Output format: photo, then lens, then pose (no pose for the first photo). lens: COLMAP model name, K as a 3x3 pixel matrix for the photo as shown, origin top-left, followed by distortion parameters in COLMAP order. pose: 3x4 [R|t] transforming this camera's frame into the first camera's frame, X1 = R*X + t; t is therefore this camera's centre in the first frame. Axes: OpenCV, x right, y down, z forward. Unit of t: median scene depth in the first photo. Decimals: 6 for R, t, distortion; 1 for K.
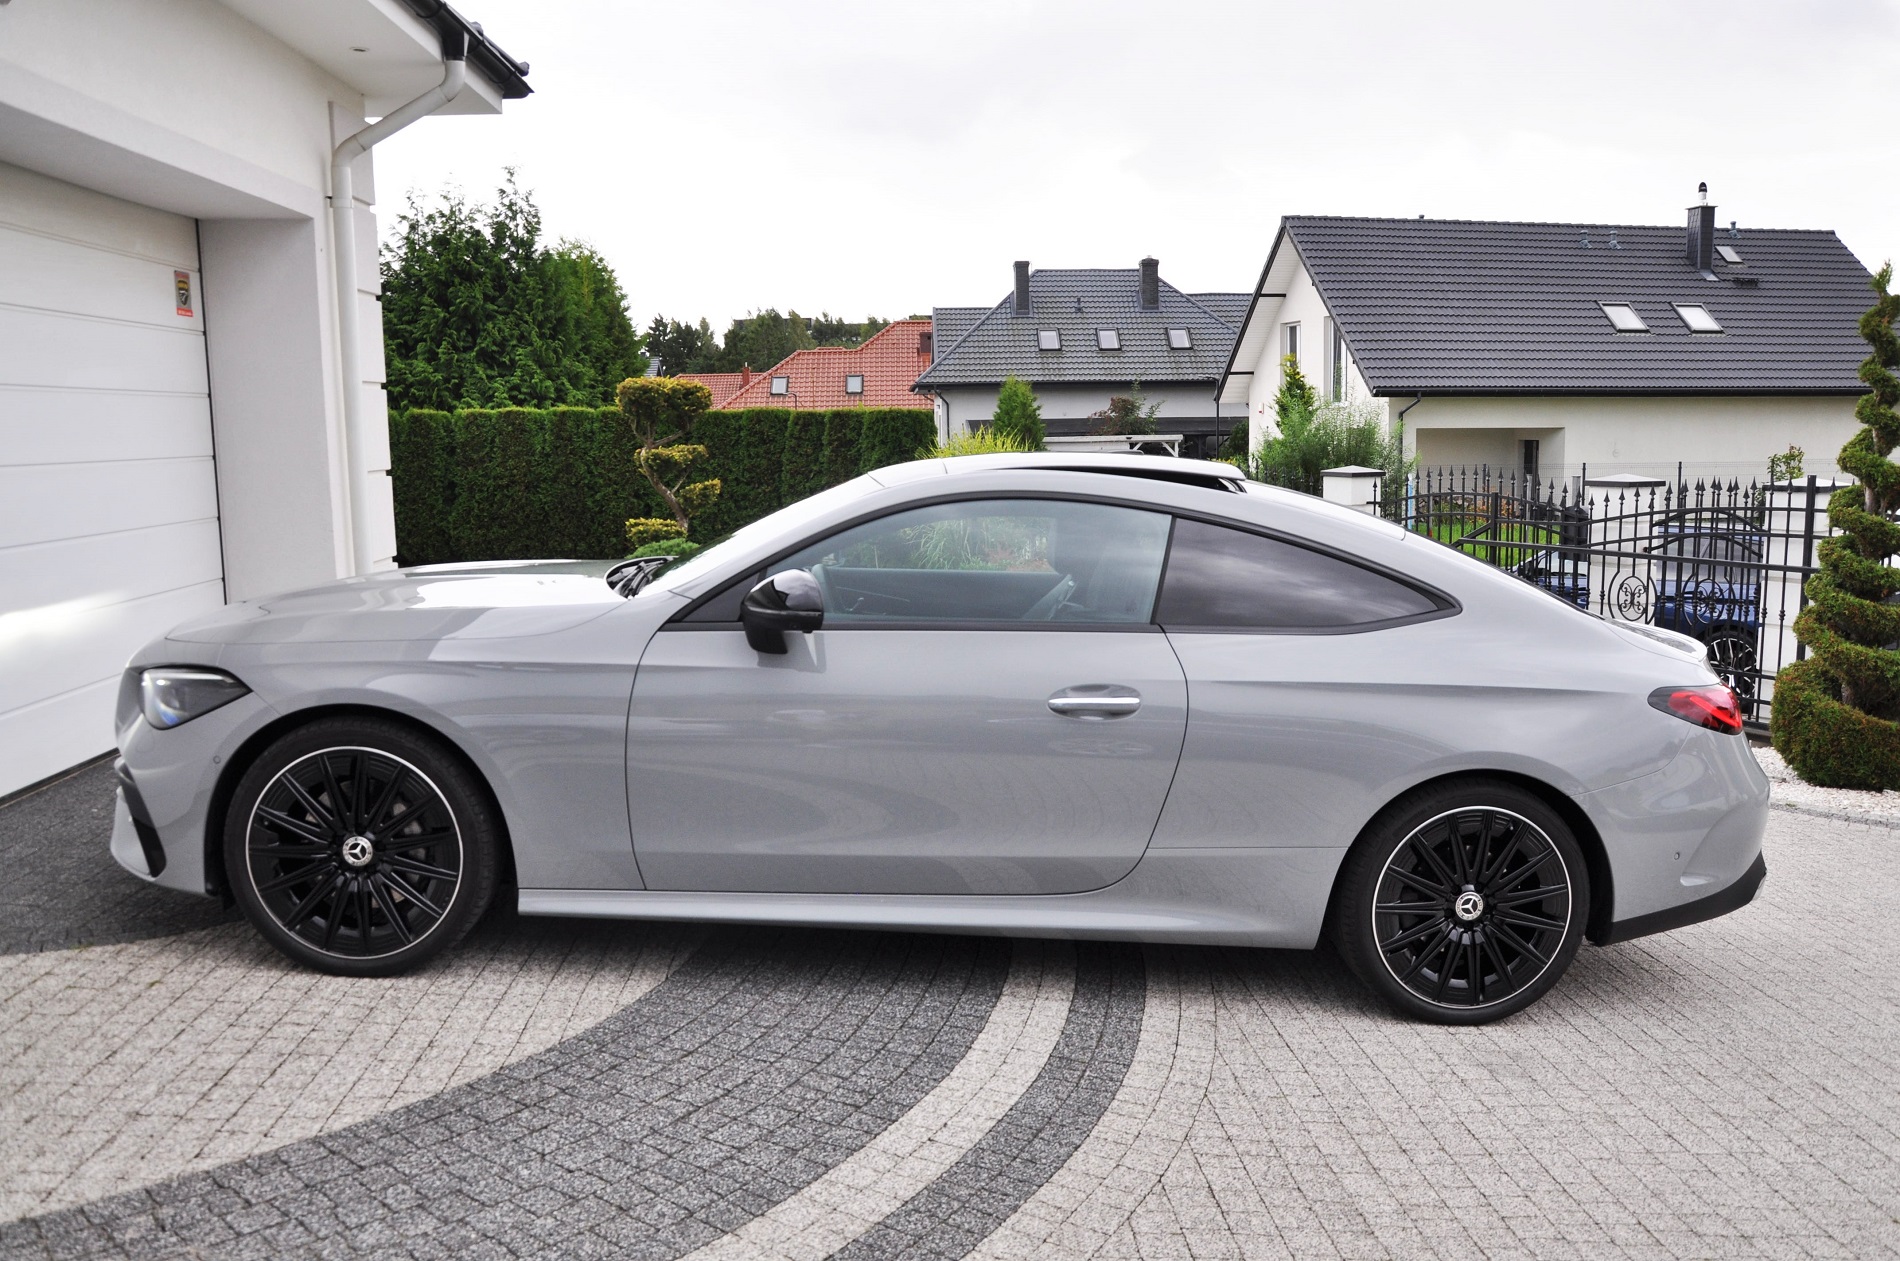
lens RADIAL K [[1566.6, 0, 947.0], [0, 1566.6, 639.1], [0, 0, 1]] dist [-0.146341, 0.128762]
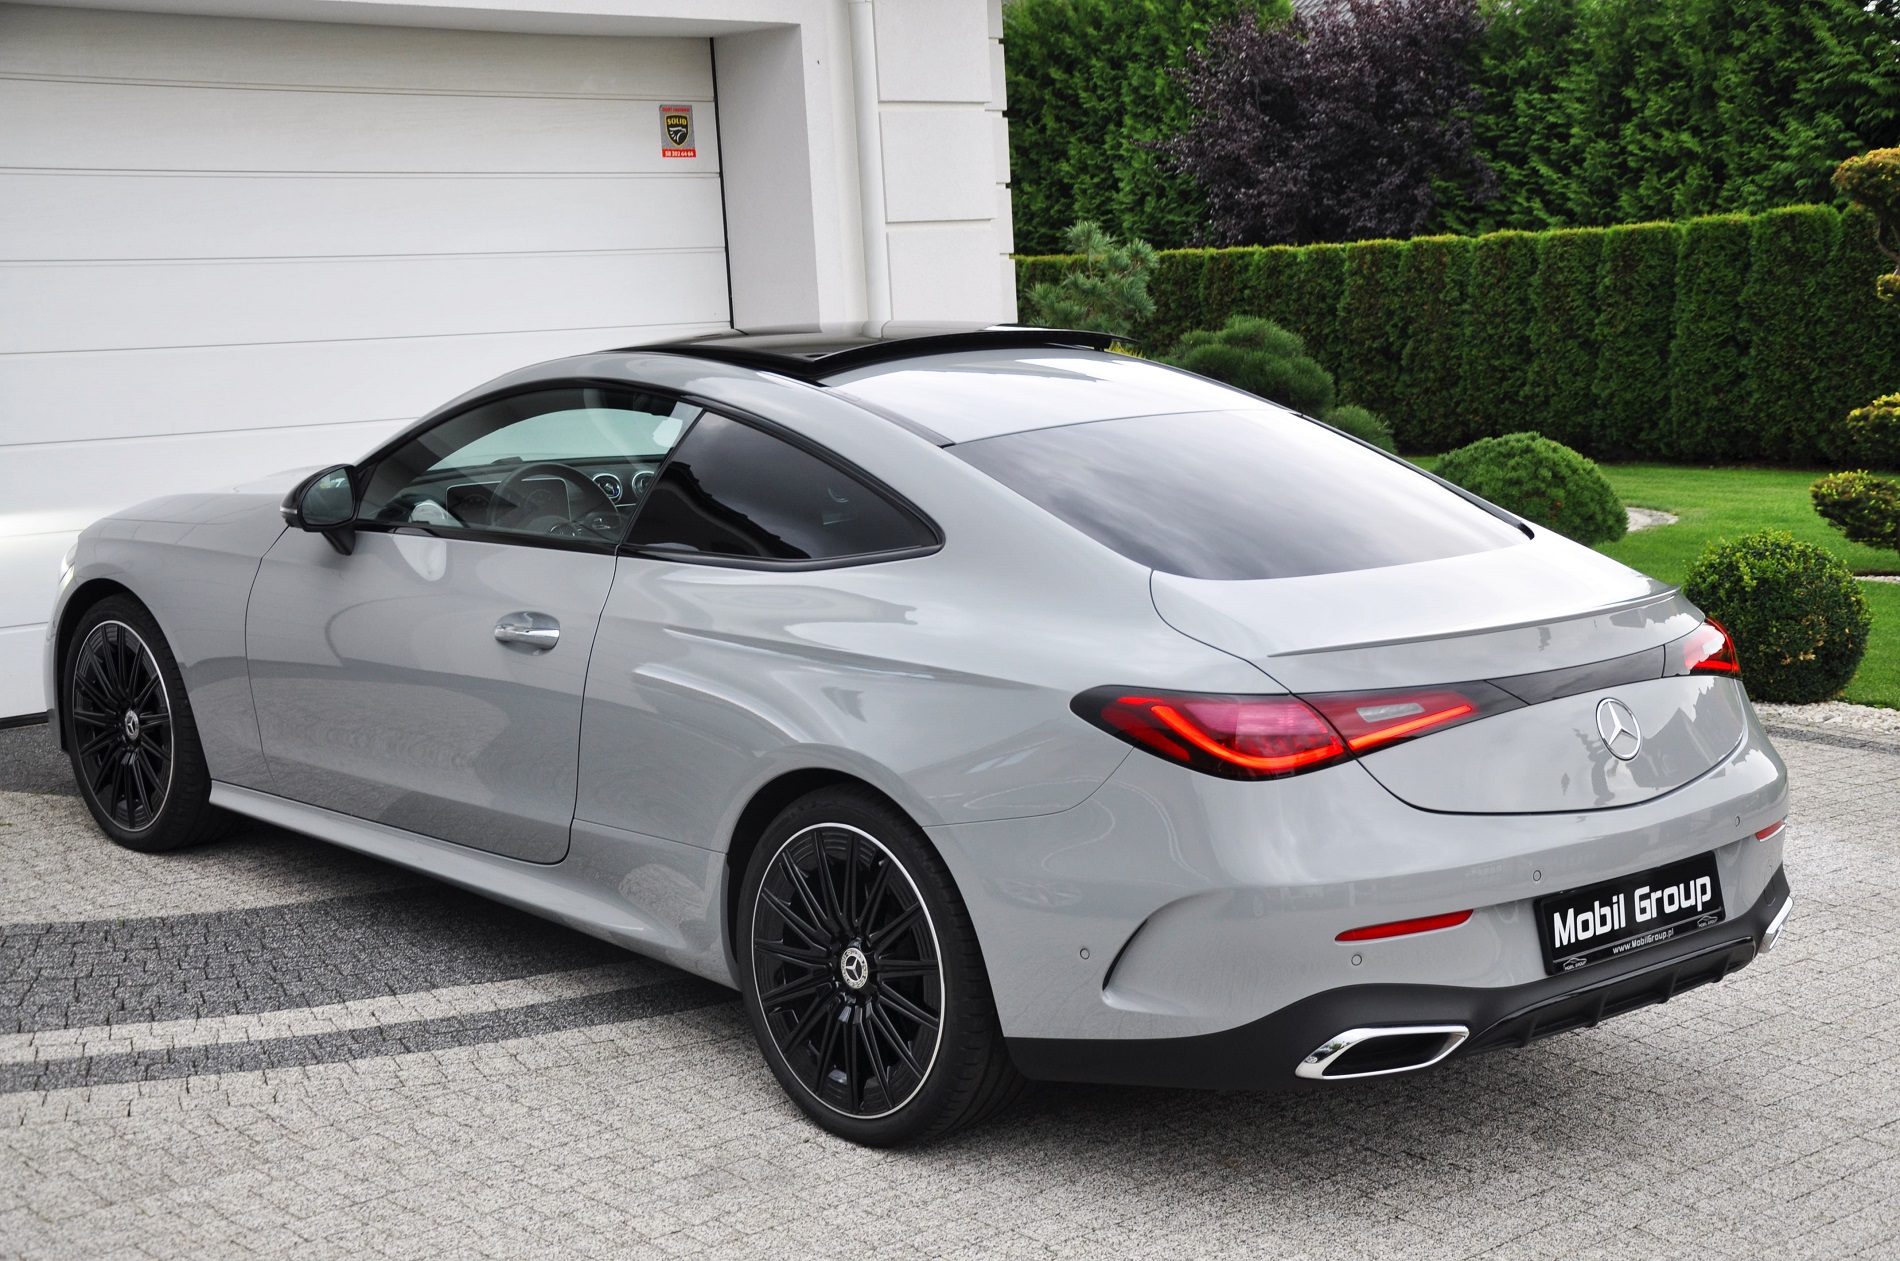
lens RADIAL K [[2759.1, 0, 962.1], [0, 2759.1, 626.1], [0, 0, 1]] dist [0.144580, 0.000000]
pose [[0.631589, 0.071227, -0.772025, 1.336039], [-0.064039, 0.997161, 0.039609, -0.035500], [0.772654, 0.024423, 0.634357, 0.232489]]
